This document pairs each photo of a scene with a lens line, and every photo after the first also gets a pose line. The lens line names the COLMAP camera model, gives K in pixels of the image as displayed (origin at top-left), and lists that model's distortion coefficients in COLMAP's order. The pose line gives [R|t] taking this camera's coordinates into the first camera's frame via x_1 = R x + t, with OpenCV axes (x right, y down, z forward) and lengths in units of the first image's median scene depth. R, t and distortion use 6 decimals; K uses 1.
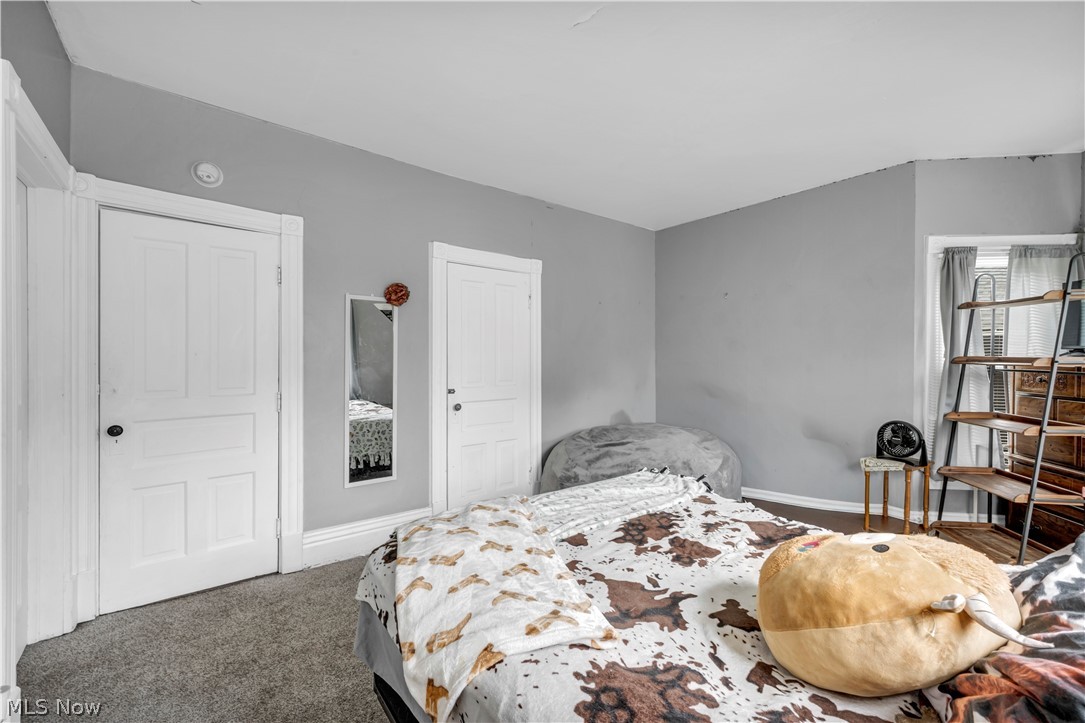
lens RADIAL K [[447.5, 0, 539.4], [0, 447.5, 356.1], [0, 0, 1]] dist [0.000352, 0.000070]
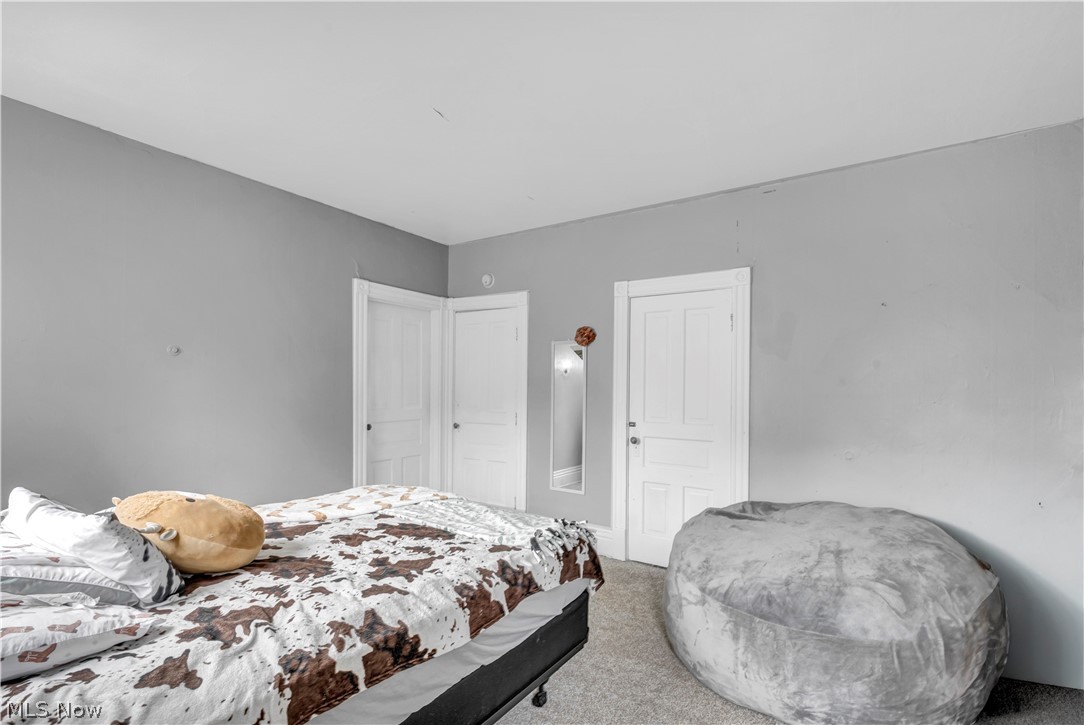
lens RADIAL K [[486.6, 0, 542.0], [0, 486.6, 385.0], [0, 0, 1]] dist [0.000767, 0.000016]
pose [[0.316756, -0.003669, -0.948500, 1.177751], [-0.012936, 0.999883, -0.008187, 0.001503], [0.948419, 0.014863, 0.316671, 0.682258]]
